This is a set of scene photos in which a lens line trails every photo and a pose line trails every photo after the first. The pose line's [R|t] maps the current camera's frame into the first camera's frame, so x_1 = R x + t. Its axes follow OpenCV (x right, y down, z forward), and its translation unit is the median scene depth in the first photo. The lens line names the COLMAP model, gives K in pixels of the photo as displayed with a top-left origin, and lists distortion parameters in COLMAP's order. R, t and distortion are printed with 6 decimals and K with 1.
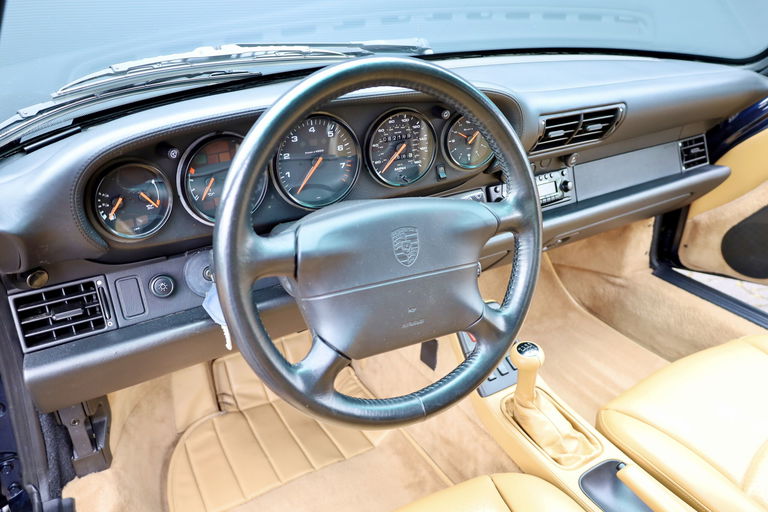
lens RADIAL K [[558.0, 0, 386.3], [0, 558.0, 256.6], [0, 0, 1]] dist [-0.016867, -0.003202]
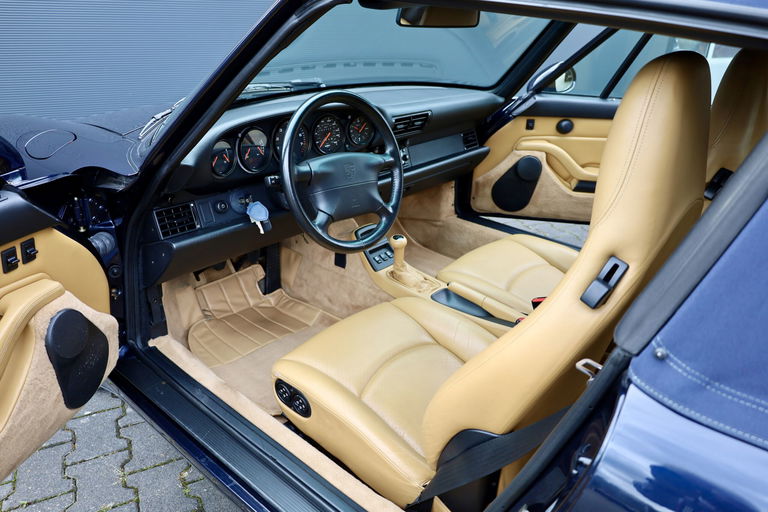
lens RADIAL K [[558.0, 0, 381.5], [0, 558.0, 257.2], [0, 0, 1]] dist [-0.016867, -0.003202]
pose [[0.951221, -0.096455, 0.293043, -0.365942], [0.108357, 0.993807, -0.024618, 0.269244], [-0.288854, 0.055170, 0.955782, -0.807413]]
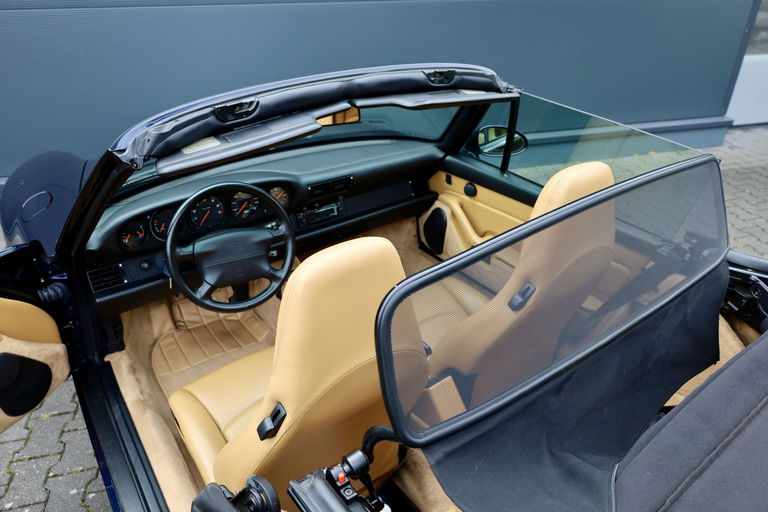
lens RADIAL K [[525.3, 0, 385.8], [0, 525.3, 257.4], [0, 0, 1]] dist [-0.010749, 0.000296]
pose [[0.996266, -0.040724, 0.076125, 0.391915], [0.036406, 0.997694, 0.057280, -0.062957], [-0.078282, -0.054295, 0.995452, -1.135622]]
